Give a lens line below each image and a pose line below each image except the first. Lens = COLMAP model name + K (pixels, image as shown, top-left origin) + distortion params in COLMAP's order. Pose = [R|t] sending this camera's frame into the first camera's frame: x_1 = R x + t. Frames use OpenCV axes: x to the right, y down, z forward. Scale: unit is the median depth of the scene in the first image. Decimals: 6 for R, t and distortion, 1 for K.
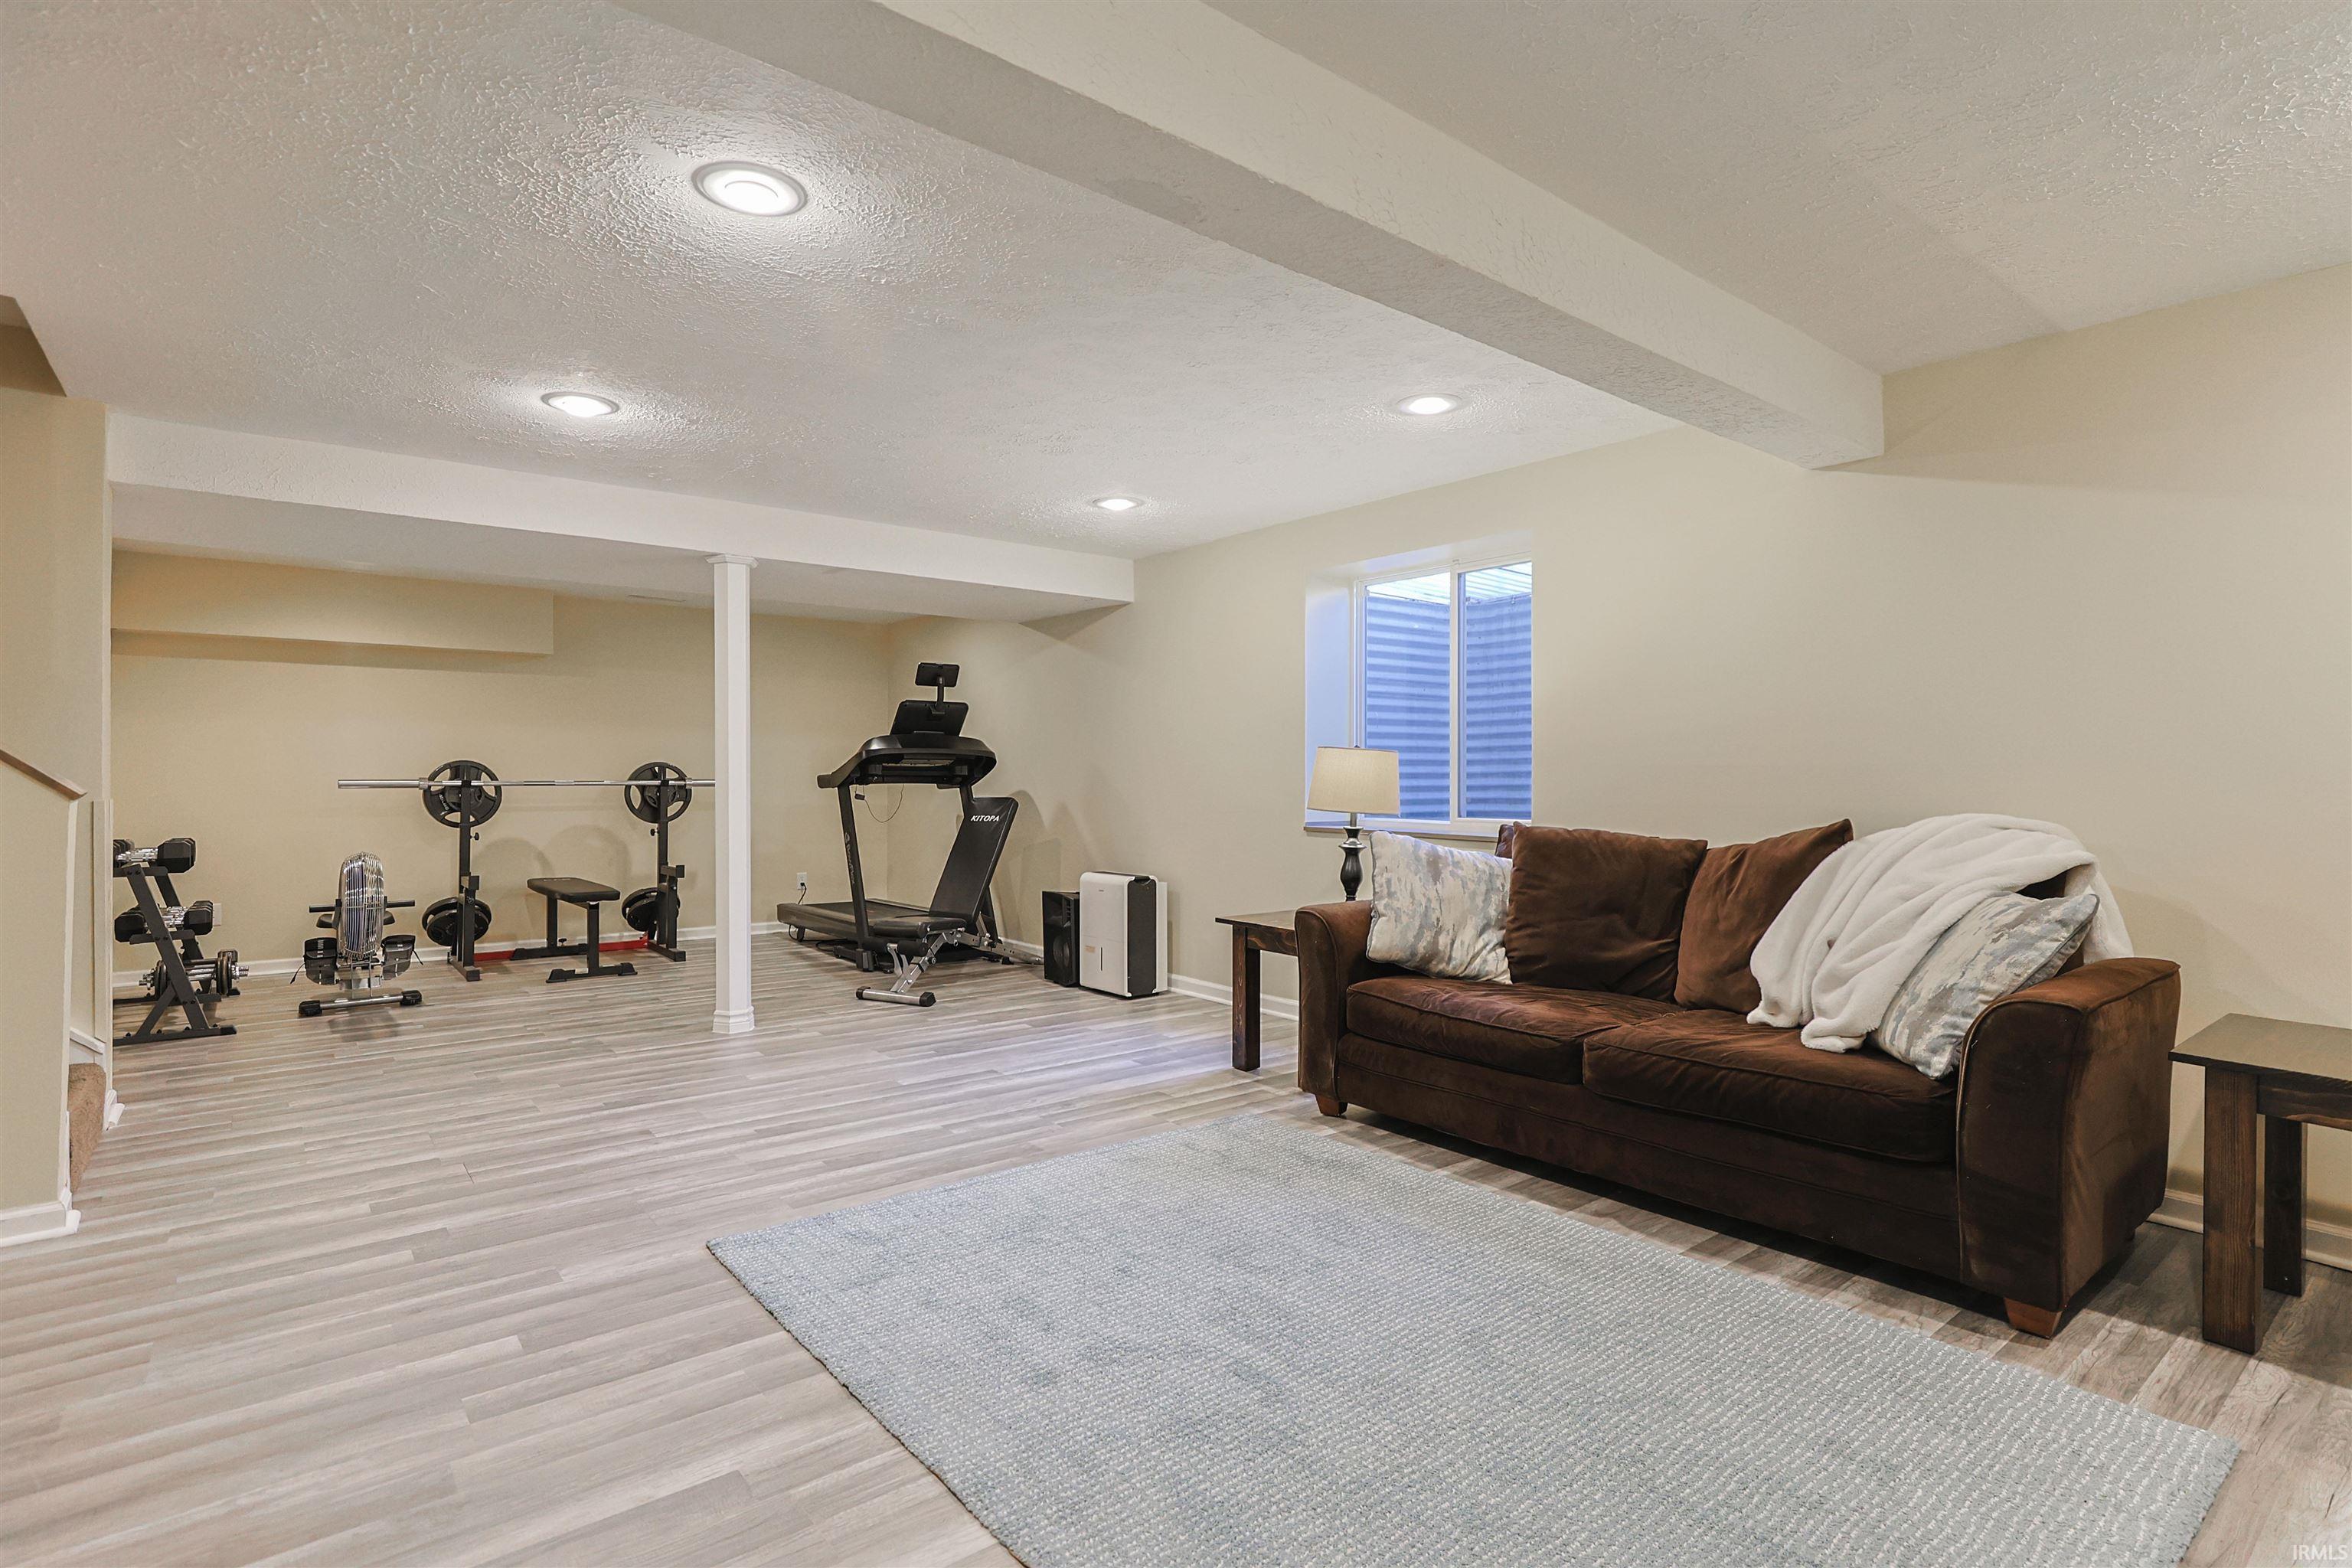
lens RADIAL K [[1163.7, 0, 1133.3], [0, 1163.7, 778.2], [0, 0, 1]] dist [-0.012772, 0.009400]
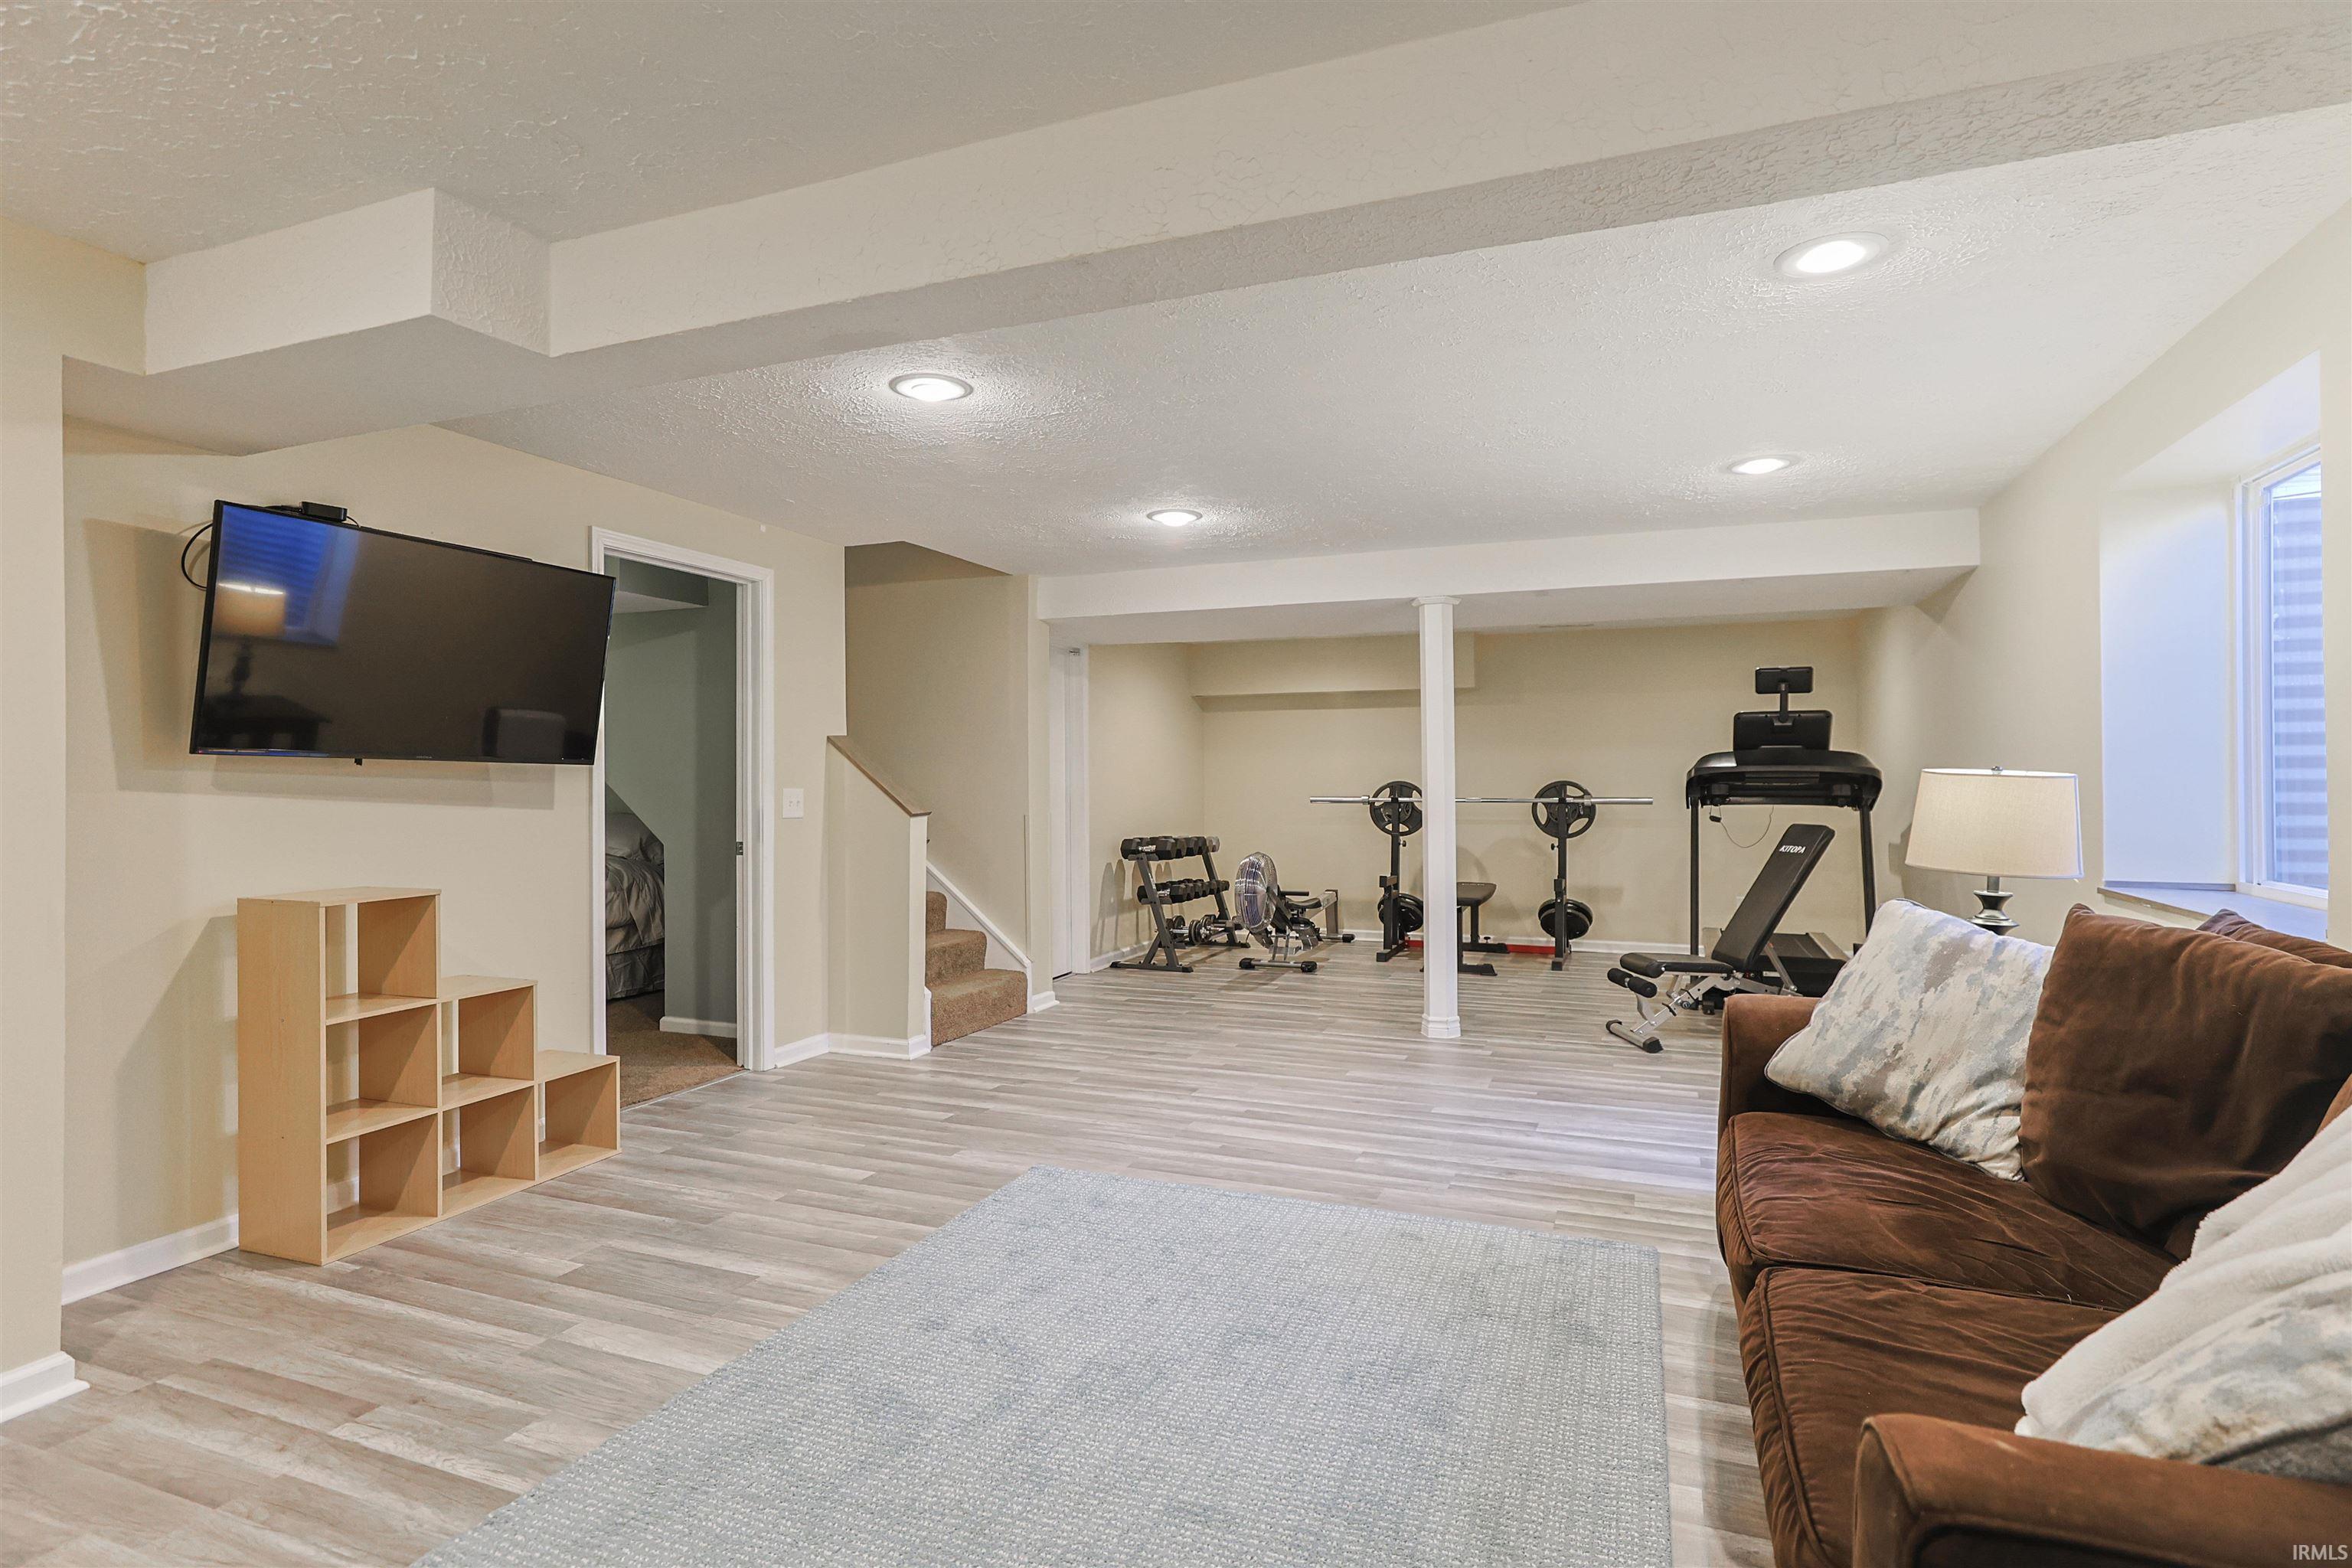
lens RADIAL K [[1136.3, 0, 1200.7], [0, 1136.3, 780.7], [0, 0, 1]] dist [-0.016771, 0.008073]
pose [[0.518317, -0.002759, -0.855184, 0.600527], [0.001772, 0.999996, -0.002153, -0.023905], [0.855187, -0.000399, 0.518320, 0.355375]]
